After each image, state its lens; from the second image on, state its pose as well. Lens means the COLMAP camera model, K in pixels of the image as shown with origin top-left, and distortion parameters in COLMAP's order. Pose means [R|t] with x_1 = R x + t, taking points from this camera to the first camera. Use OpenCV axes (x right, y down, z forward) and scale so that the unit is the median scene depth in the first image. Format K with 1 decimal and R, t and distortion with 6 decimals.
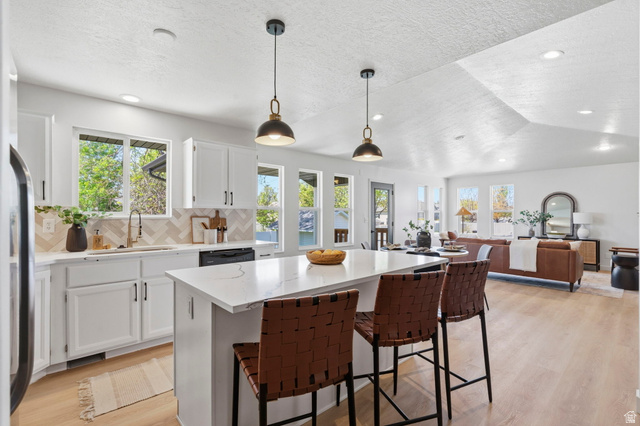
lens RADIAL K [[298.6, 0, 315.7], [0, 298.6, 211.7], [0, 0, 1]] dist [-0.000200, 0.000219]
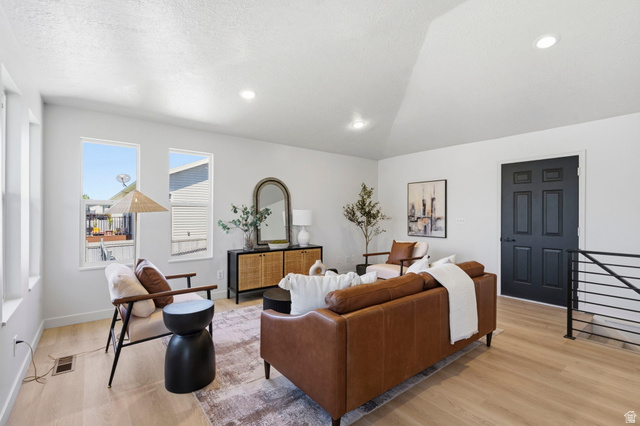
lens RADIAL K [[298.6, 0, 315.7], [0, 298.6, 211.7], [0, 0, 1]] dist [-0.000200, 0.000219]
pose [[0.040902, 0.000813, 0.999163, 0.159071], [-0.015992, 0.999872, -0.000159, 0.006591], [-0.999035, -0.015972, 0.040910, 0.863869]]
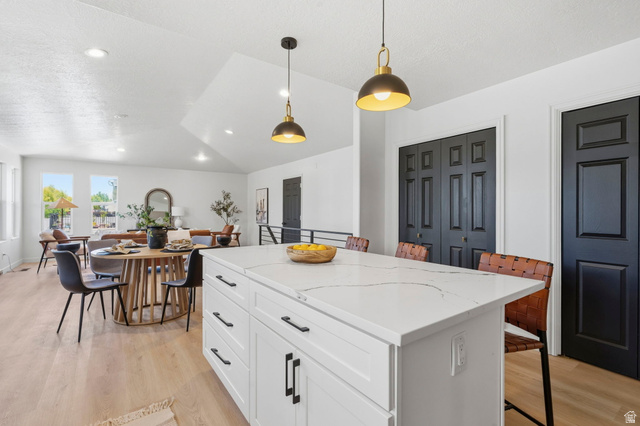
lens RADIAL K [[298.6, 0, 315.7], [0, 298.6, 211.7], [0, 0, 1]] dist [-0.000200, 0.000219]
pose [[0.105563, -0.001080, 0.994412, -0.245246], [-0.013293, 0.999909, 0.002497, 0.010884], [-0.994324, -0.013482, 0.105539, 0.284837]]
